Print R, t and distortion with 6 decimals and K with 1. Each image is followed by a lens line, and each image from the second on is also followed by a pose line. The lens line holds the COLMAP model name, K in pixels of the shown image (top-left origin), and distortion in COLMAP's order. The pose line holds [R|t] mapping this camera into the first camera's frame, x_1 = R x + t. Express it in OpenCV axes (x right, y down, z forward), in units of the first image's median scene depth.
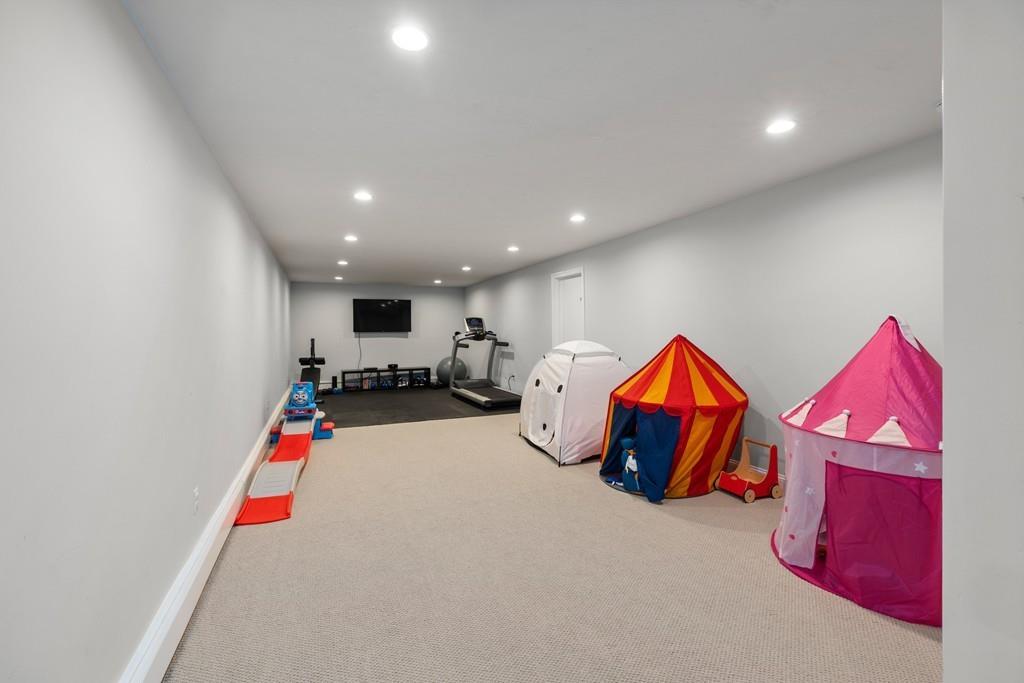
lens RADIAL K [[461.0, 0, 509.6], [0, 461.0, 337.0], [0, 0, 1]] dist [-0.003946, 0.000179]
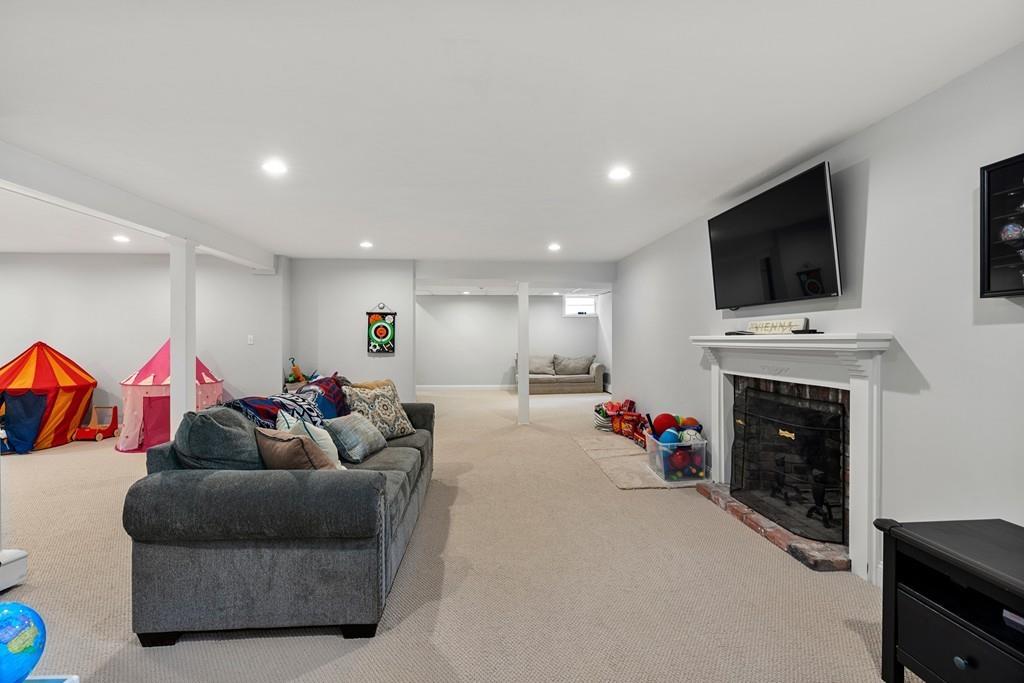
lens RADIAL K [[461.0, 0, 508.7], [0, 461.0, 341.5], [0, 0, 1]] dist [-0.003946, 0.000179]
pose [[0.322534, 0.004174, 0.946549, -0.572436], [0.005950, 0.999962, -0.006437, 0.015674], [-0.946539, 0.007708, 0.322496, -0.936874]]
